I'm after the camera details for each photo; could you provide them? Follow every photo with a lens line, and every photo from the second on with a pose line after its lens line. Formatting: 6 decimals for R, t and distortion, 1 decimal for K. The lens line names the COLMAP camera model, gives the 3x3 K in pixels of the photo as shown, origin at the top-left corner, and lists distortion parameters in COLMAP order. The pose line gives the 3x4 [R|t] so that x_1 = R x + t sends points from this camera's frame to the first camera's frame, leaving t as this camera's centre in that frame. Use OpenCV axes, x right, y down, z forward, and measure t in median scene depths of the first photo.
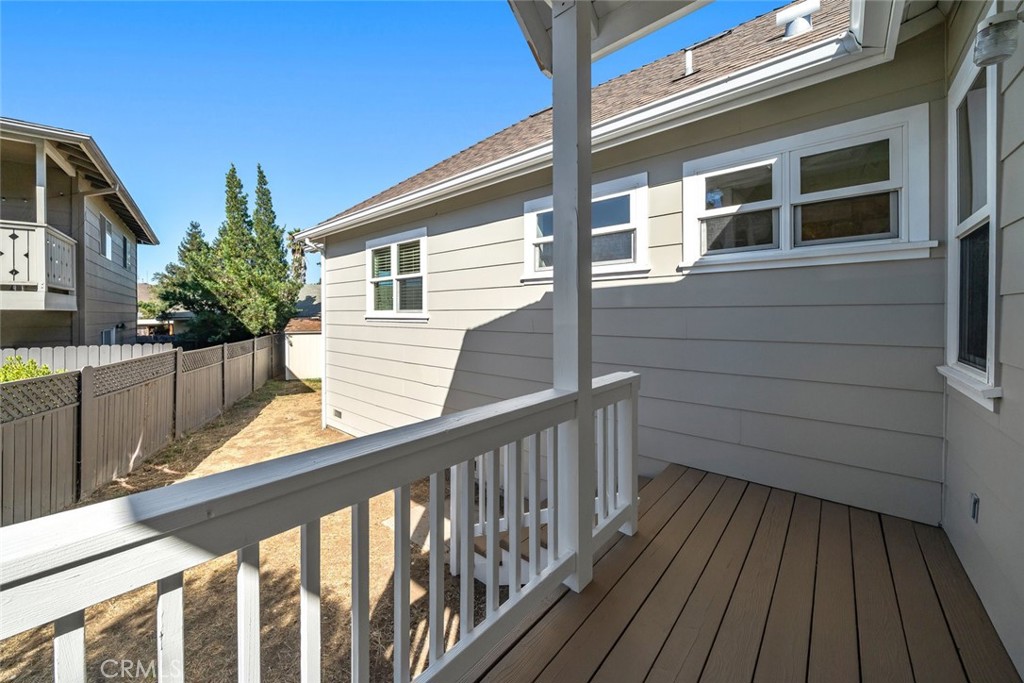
lens RADIAL K [[381.6, 0, 477.5], [0, 381.6, 312.2], [0, 0, 1]] dist [-0.000321, 0.000046]
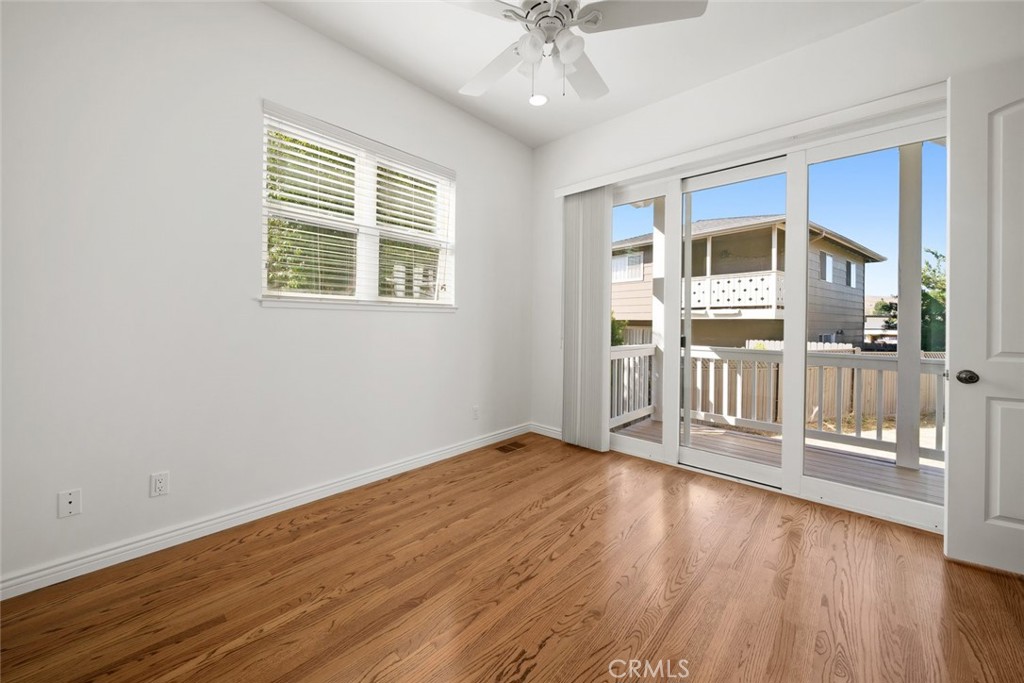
lens RADIAL K [[383.6, 0, 502.4], [0, 383.6, 320.4], [0, 0, 1]] dist [-0.000670, -0.000045]
pose [[0.012493, -0.000356, -0.999922, 0.307295], [-0.009616, 0.999954, -0.000476, 0.006804], [0.999876, 0.009622, 0.012489, -0.139327]]
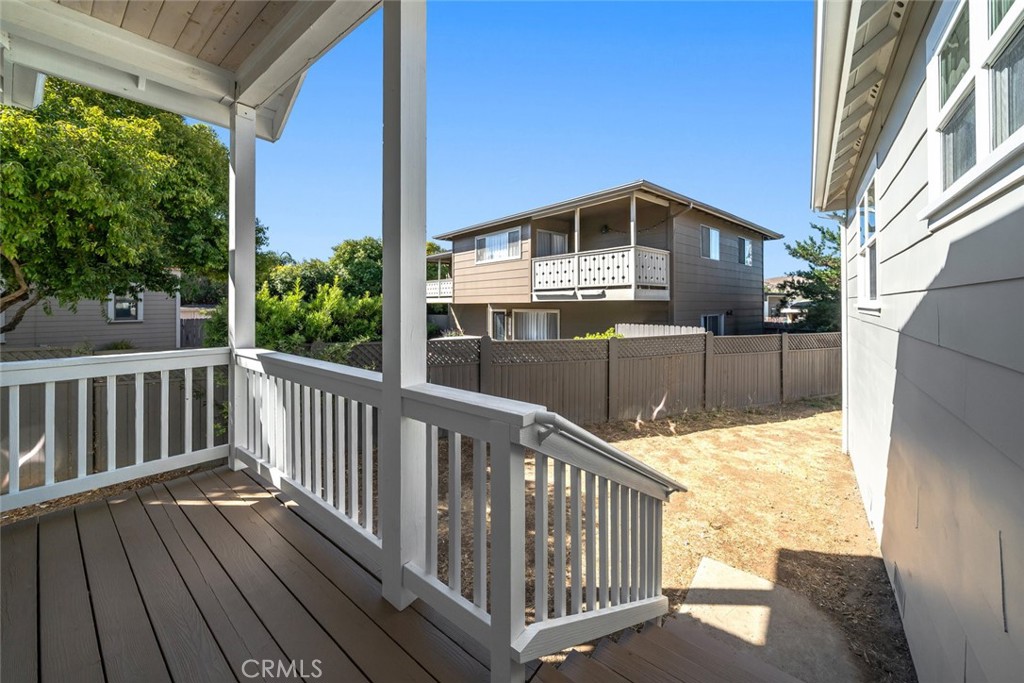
lens RADIAL K [[376.7, 0, 514.7], [0, 376.7, 302.6], [0, 0, 1]] dist [-0.000391, -0.000025]
pose [[0.097142, -0.002400, -0.995268, 0.174322], [0.005411, 0.999984, -0.001883, 0.002186], [0.995256, -0.005202, 0.097153, 0.179414]]
